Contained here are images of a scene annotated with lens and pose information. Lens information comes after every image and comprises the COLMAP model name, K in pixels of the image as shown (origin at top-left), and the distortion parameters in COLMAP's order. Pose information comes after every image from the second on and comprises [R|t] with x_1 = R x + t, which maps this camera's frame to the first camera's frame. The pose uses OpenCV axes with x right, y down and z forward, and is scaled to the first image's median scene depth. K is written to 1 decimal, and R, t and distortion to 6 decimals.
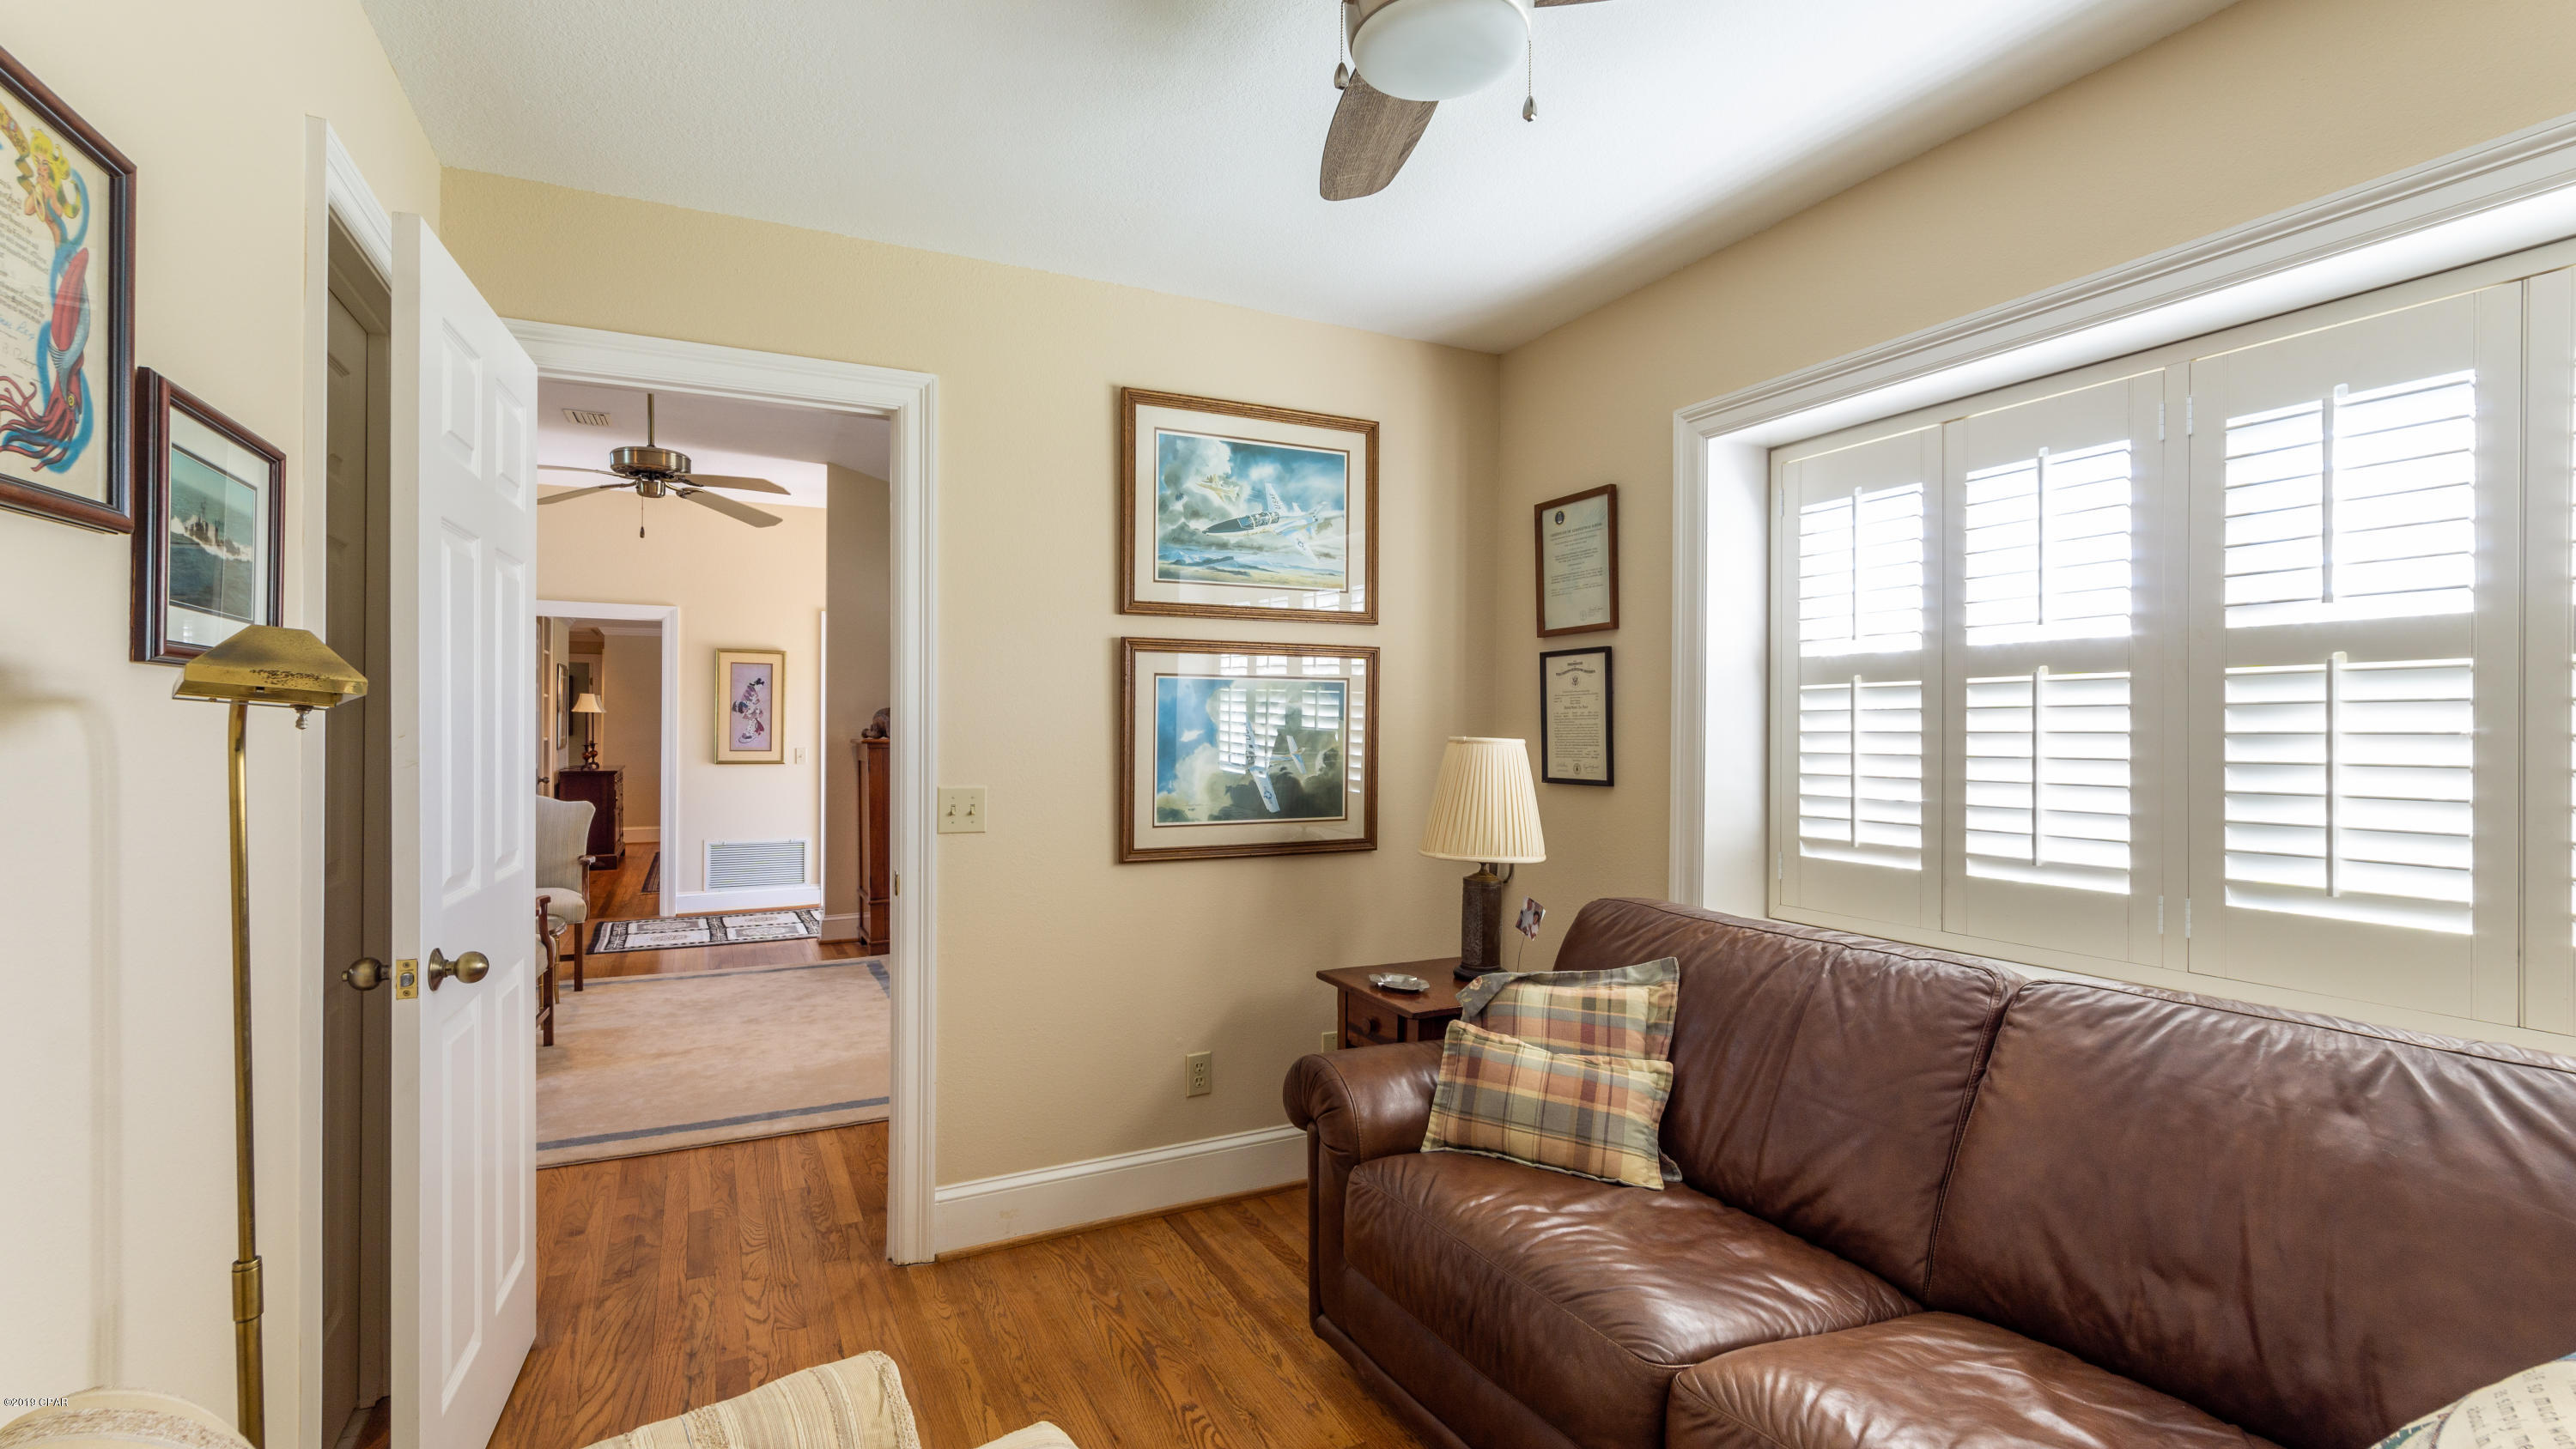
lens RADIAL K [[1125.6, 0, 1276.8], [0, 1125.6, 719.7], [0, 0, 1]] dist [-0.016307, 0.000325]
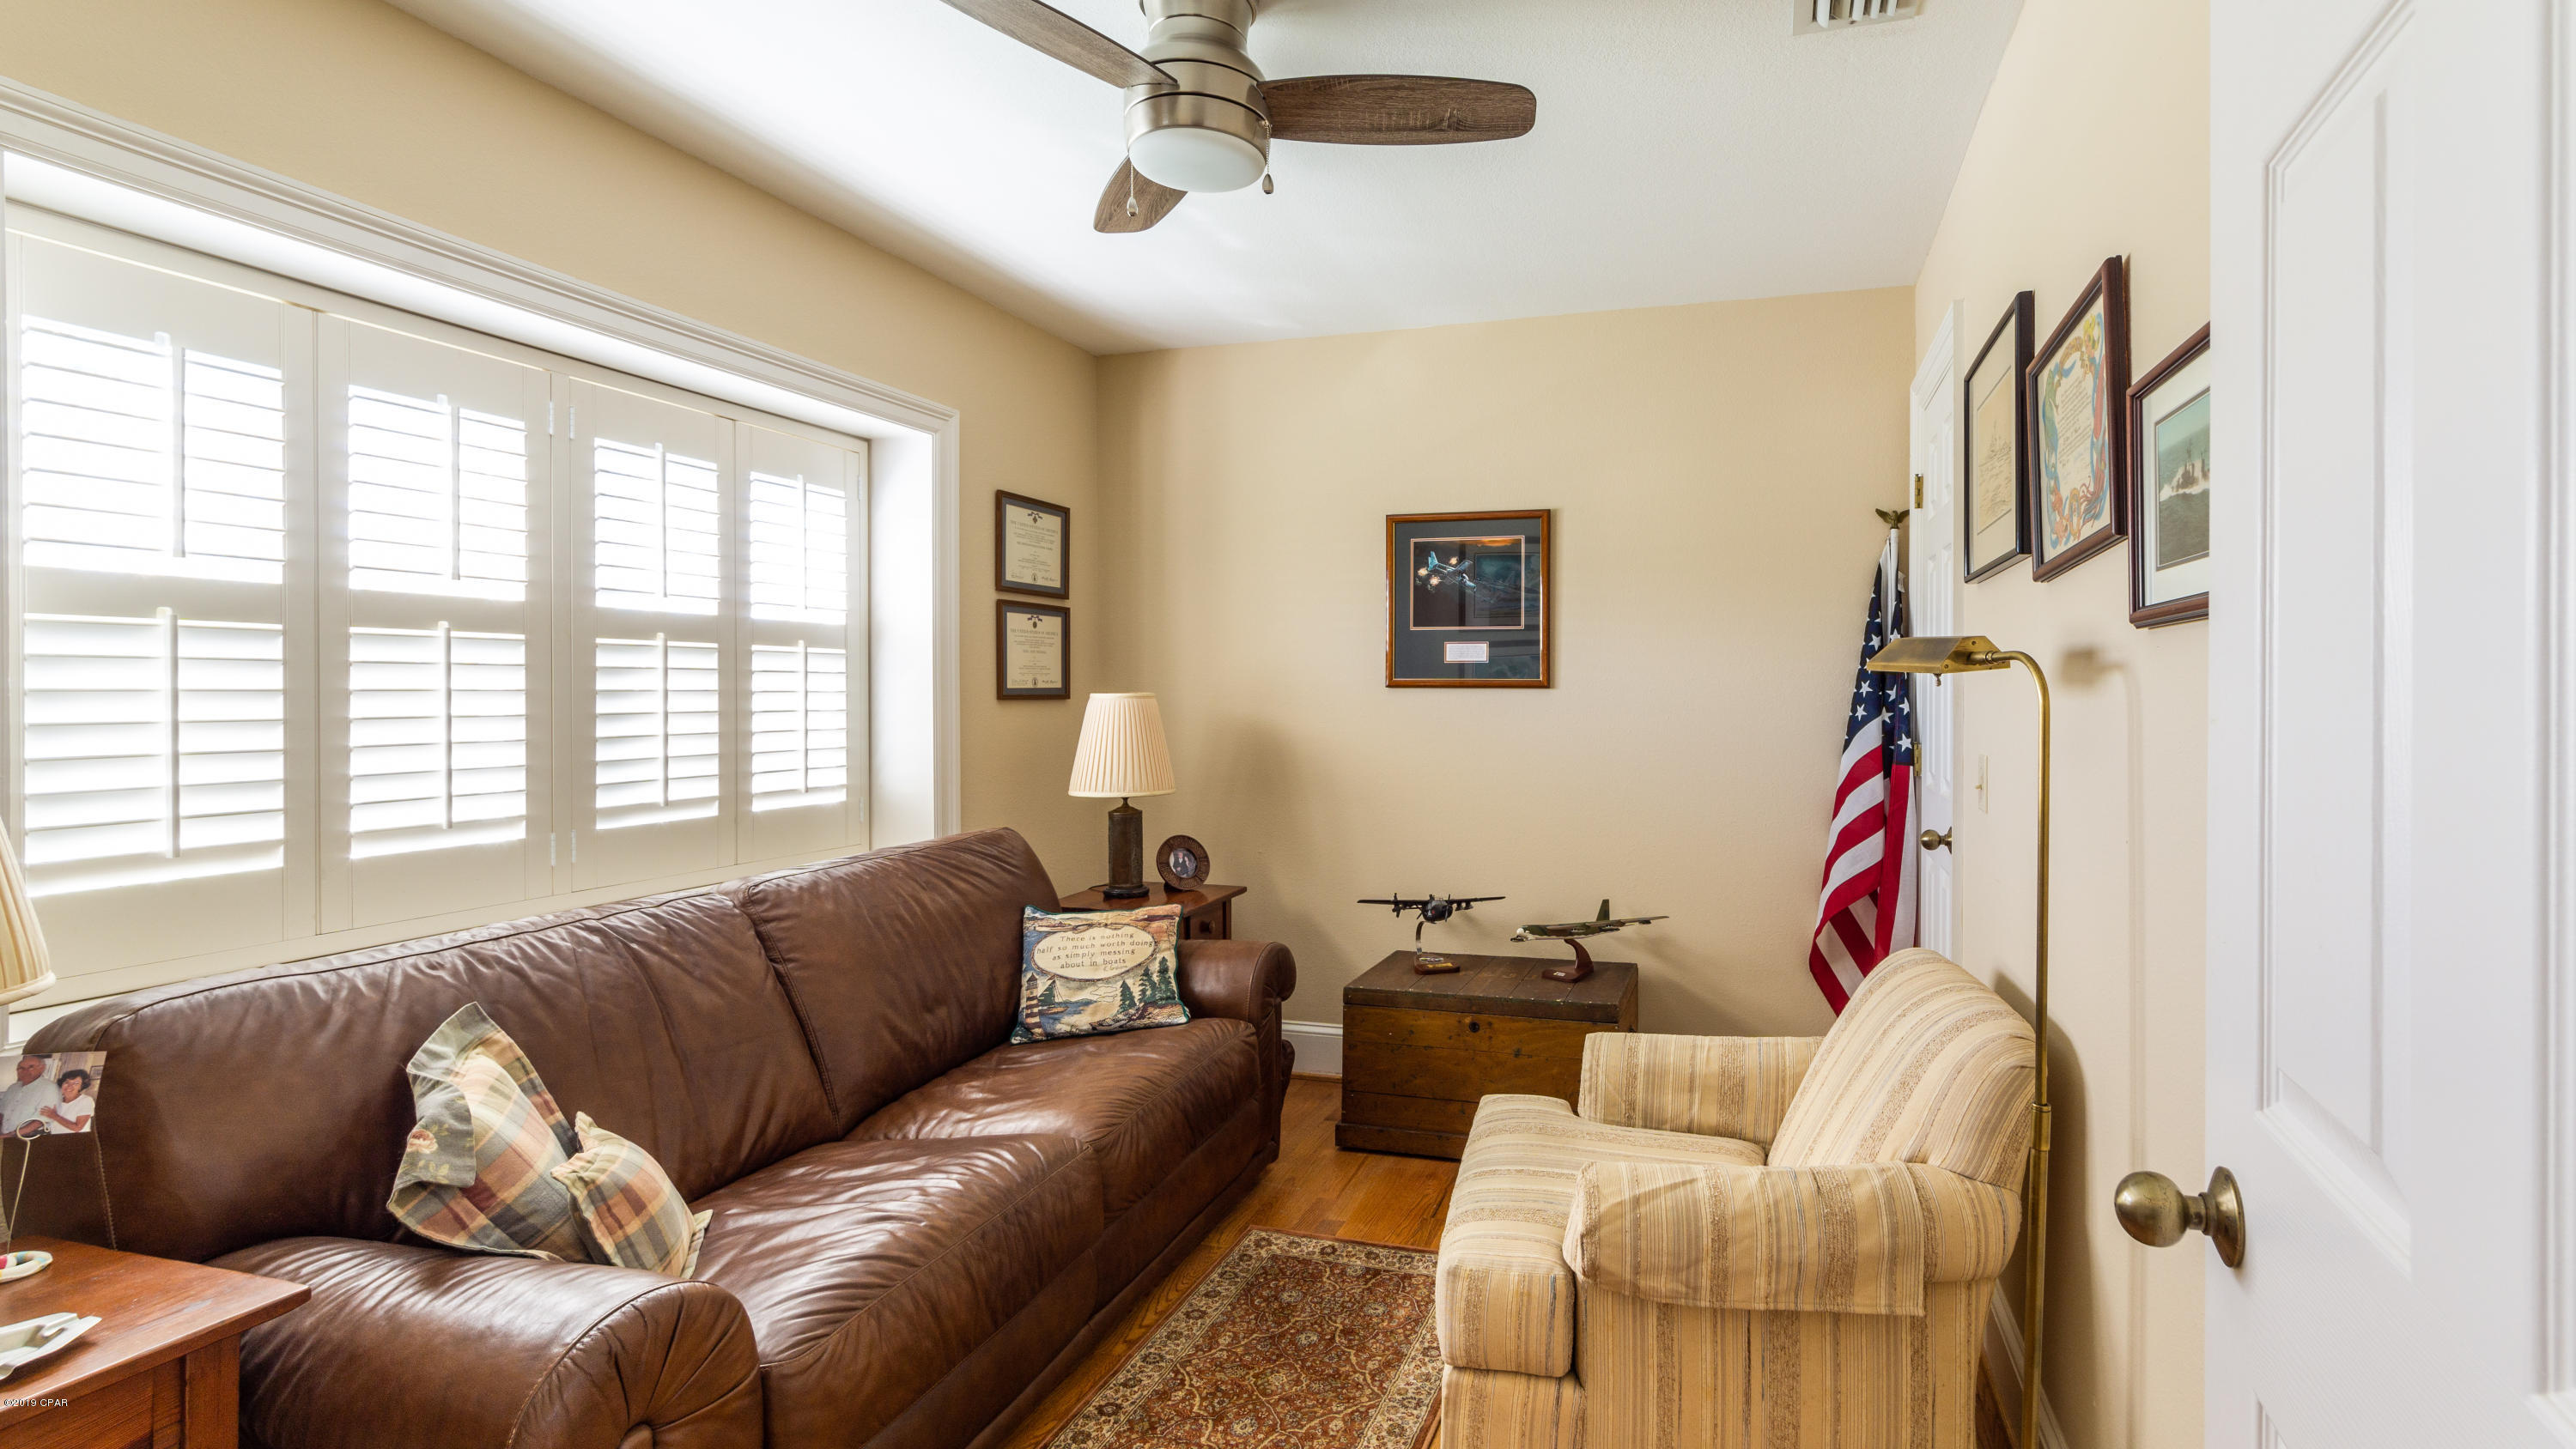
lens RADIAL K [[1136.9, 0, 1284.8], [0, 1136.9, 712.9], [0, 0, 1]] dist [0.000101, -0.000422]
pose [[-0.648289, -0.017801, 0.761186, -0.576713], [-0.010092, 0.999840, 0.014787, 0.009504], [-0.761328, 0.001905, -0.648365, 1.162589]]
